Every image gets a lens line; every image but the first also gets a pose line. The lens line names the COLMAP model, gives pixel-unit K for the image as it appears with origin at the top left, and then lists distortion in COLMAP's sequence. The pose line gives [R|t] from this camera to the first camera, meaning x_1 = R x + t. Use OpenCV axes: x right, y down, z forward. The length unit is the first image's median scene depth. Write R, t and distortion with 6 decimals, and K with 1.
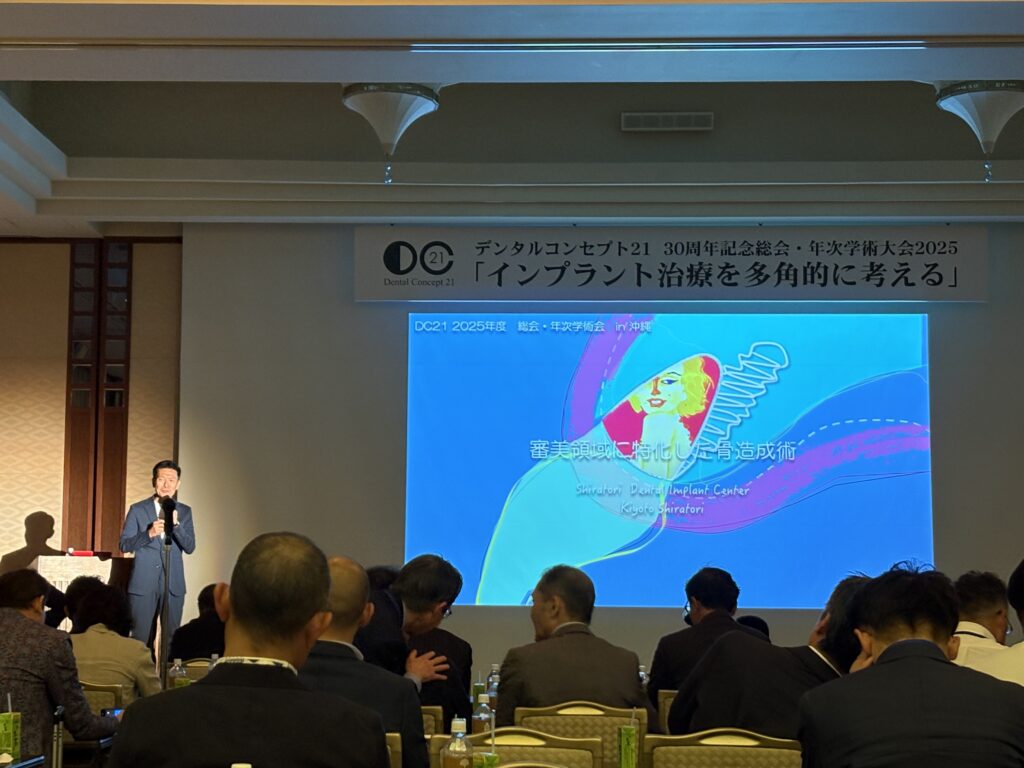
lens RADIAL K [[2014.9, 0, 507.6], [0, 2014.9, 380.1], [0, 0, 1]] dist [0.032091, 0.000000]
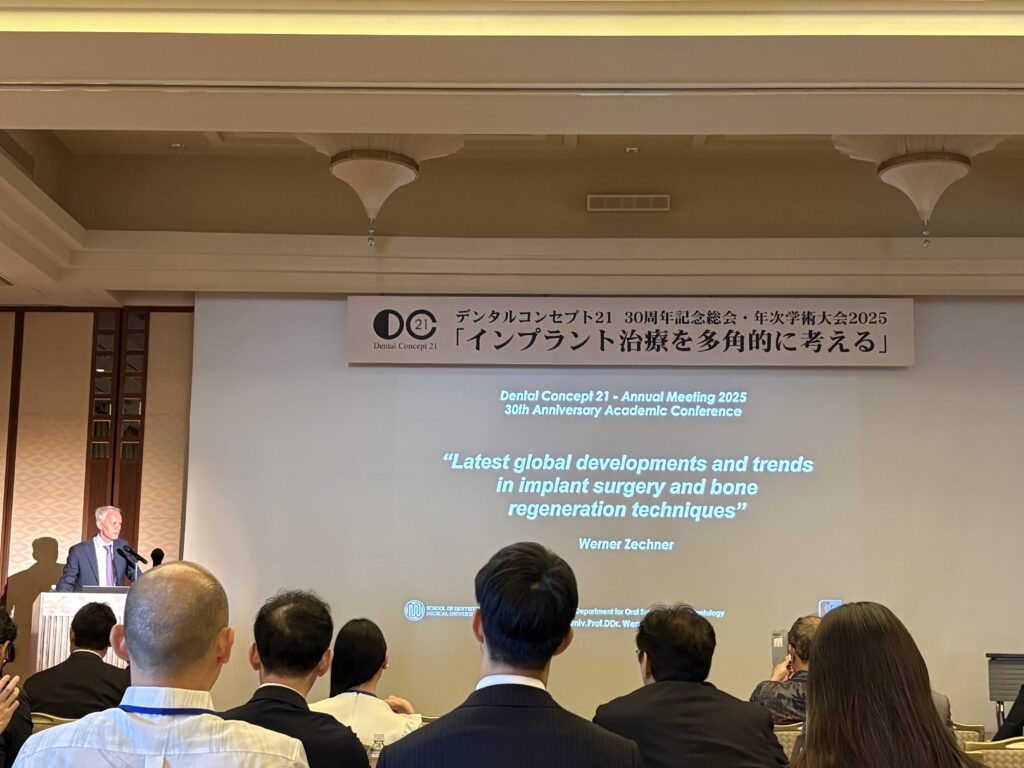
lens RADIAL K [[1485.7, 0, 507.7], [0, 1485.7, 388.1], [0, 0, 1]] dist [0.057769, 0.000000]
pose [[0.999925, 0.004355, 0.011478, 0.003378], [-0.003704, 0.998415, -0.056163, 0.020537], [-0.011704, 0.056116, 0.998356, 0.179160]]
